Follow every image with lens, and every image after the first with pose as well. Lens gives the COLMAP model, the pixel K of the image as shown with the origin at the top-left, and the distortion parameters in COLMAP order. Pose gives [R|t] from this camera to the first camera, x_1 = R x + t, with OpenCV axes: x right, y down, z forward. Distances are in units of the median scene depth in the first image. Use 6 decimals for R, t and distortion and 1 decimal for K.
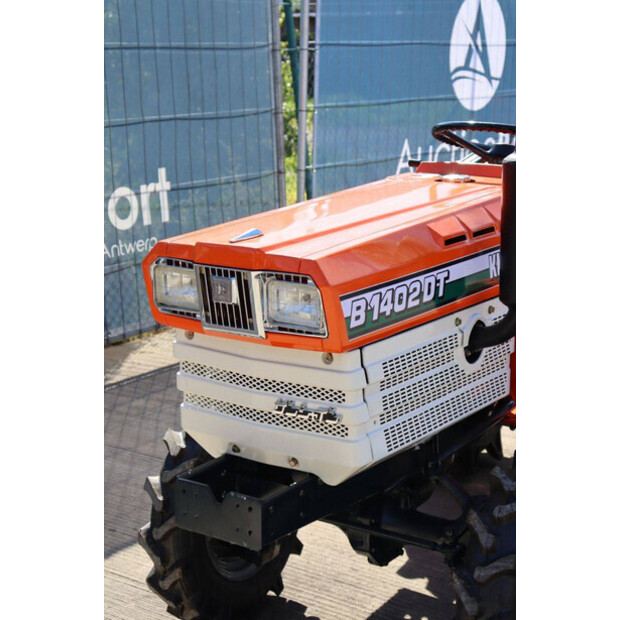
lens RADIAL K [[1240.1, 0, 310.0], [0, 1240.1, 310.0], [0, 0, 1]] dist [0.385210, 0.065041]
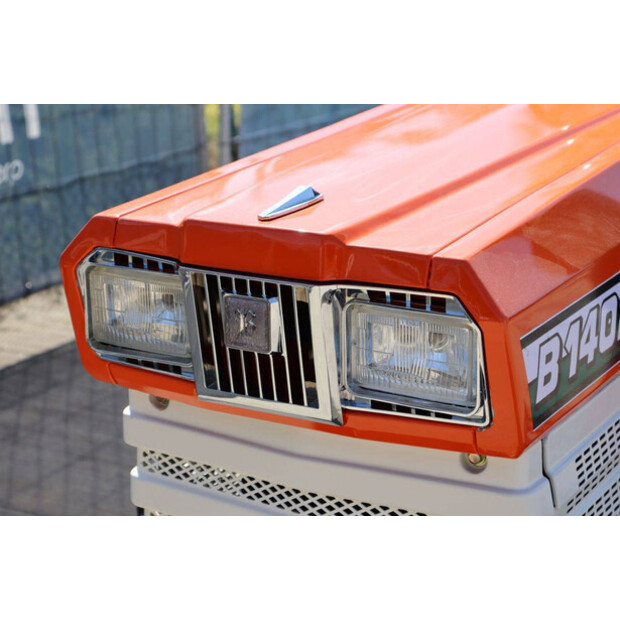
lens RADIAL K [[1399.0, 0, 310.0], [0, 1399.0, 310.0], [0, 0, 1]] dist [0.538341, 0.016610]
pose [[0.995058, -0.029893, 0.094687, -0.094907], [0.023923, 0.997690, 0.063577, -0.052830], [-0.096369, -0.060998, 0.993475, 0.469246]]
